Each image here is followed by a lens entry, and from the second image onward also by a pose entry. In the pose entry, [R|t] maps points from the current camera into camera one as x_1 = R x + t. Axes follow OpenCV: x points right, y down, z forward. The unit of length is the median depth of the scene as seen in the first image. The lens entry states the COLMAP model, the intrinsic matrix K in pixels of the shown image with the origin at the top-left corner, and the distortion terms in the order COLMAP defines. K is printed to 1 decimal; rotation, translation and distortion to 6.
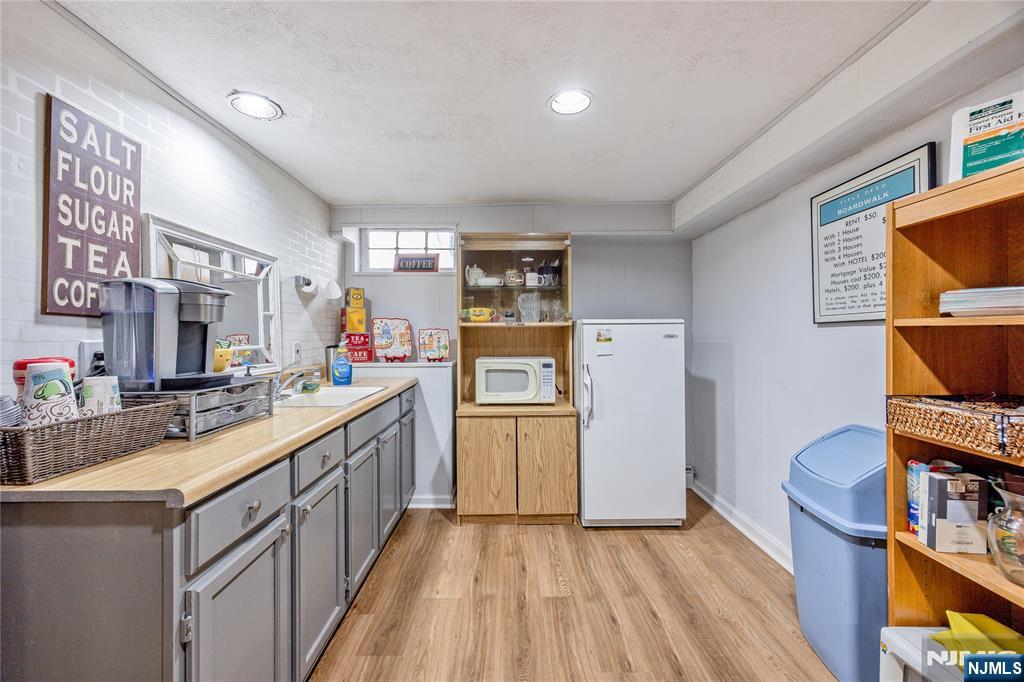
lens RADIAL K [[393.6, 0, 505.9], [0, 393.6, 334.2], [0, 0, 1]] dist [0.010188, 0.000222]
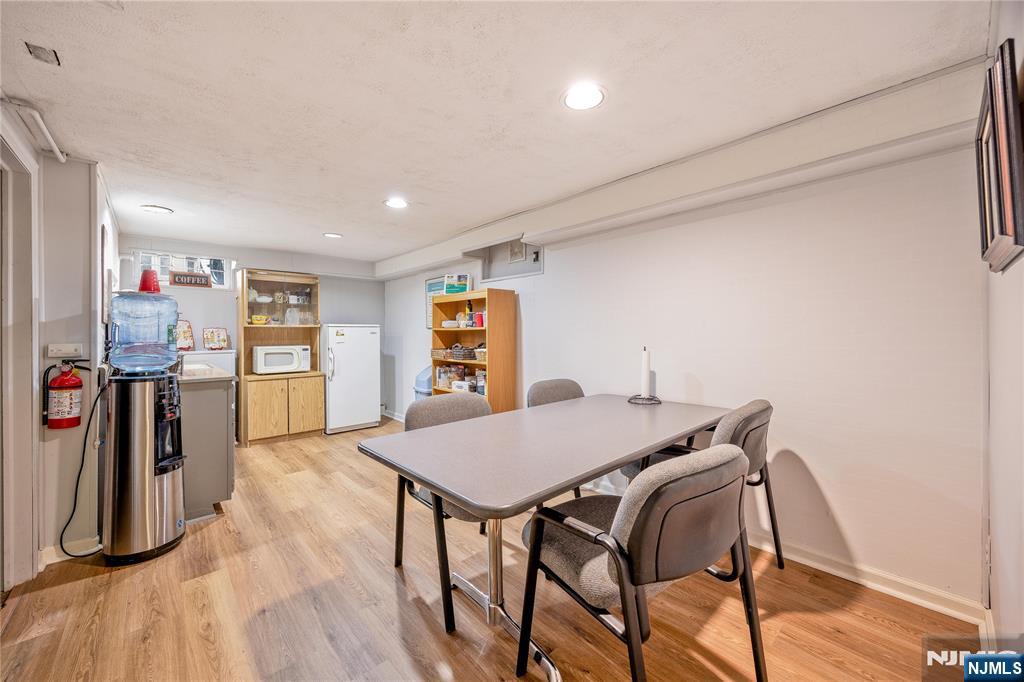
lens RADIAL K [[393.6, 0, 508.2], [0, 393.6, 335.3], [0, 0, 1]] dist [0.010188, 0.000222]
pose [[0.746107, -0.002617, 0.665821, -0.395057], [-0.002984, 0.999969, 0.007274, -0.000266], [-0.665819, -0.007414, 0.746076, -0.927847]]
